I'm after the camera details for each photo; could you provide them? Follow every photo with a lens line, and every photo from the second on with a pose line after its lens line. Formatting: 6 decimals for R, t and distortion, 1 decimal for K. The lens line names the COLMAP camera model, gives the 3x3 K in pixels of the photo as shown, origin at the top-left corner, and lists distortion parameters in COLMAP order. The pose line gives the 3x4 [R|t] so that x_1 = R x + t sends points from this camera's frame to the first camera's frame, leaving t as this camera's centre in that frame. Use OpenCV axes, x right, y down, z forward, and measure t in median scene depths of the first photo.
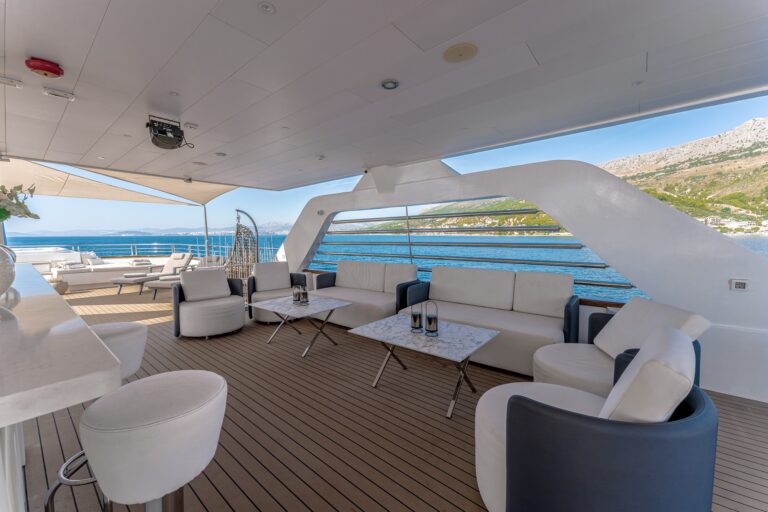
lens RADIAL K [[300.2, 0, 384.0], [0, 300.2, 256.0], [0, 0, 1]] dist [0.022673, -0.000007]
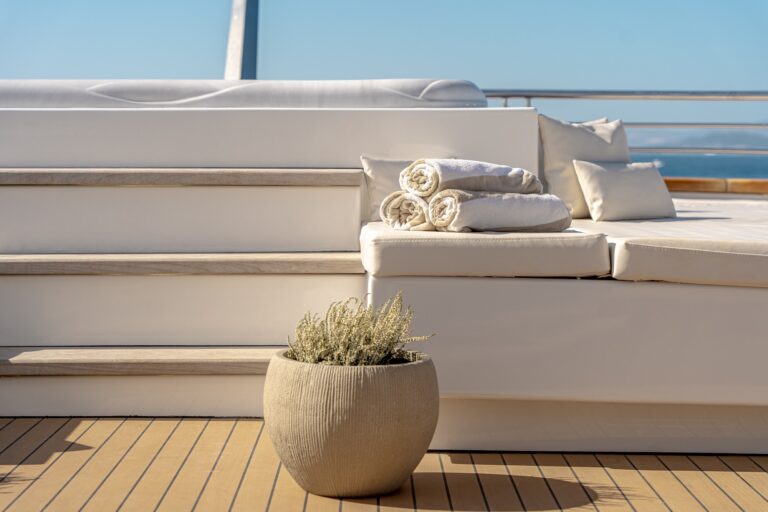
lens RADIAL K [[1575.0, 0, 384.0], [0, 1575.0, 256.0], [0, 0, 1]] dist [0.007746, -0.183493]
pose [[0.642900, 0.059712, -0.763619, -0.430691], [-0.064730, 0.997626, 0.023513, 0.025820], [0.763210, 0.034312, 0.645238, 0.431421]]
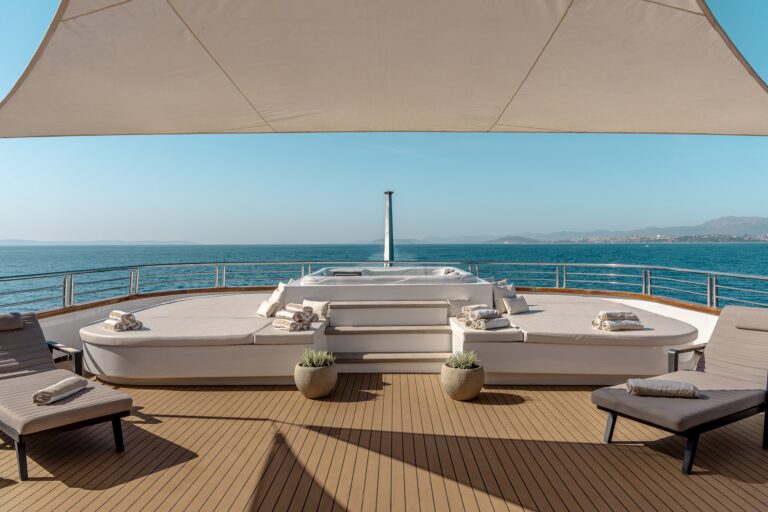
lens RADIAL K [[533.5, 0, 384.0], [0, 533.5, 256.0], [0, 0, 1]] dist [-0.002348, -0.000231]
pose [[0.621045, 0.021336, -0.783485, -0.377835], [-0.055478, 0.998319, -0.016789, -0.022196], [0.781809, 0.053893, 0.621184, 0.310891]]
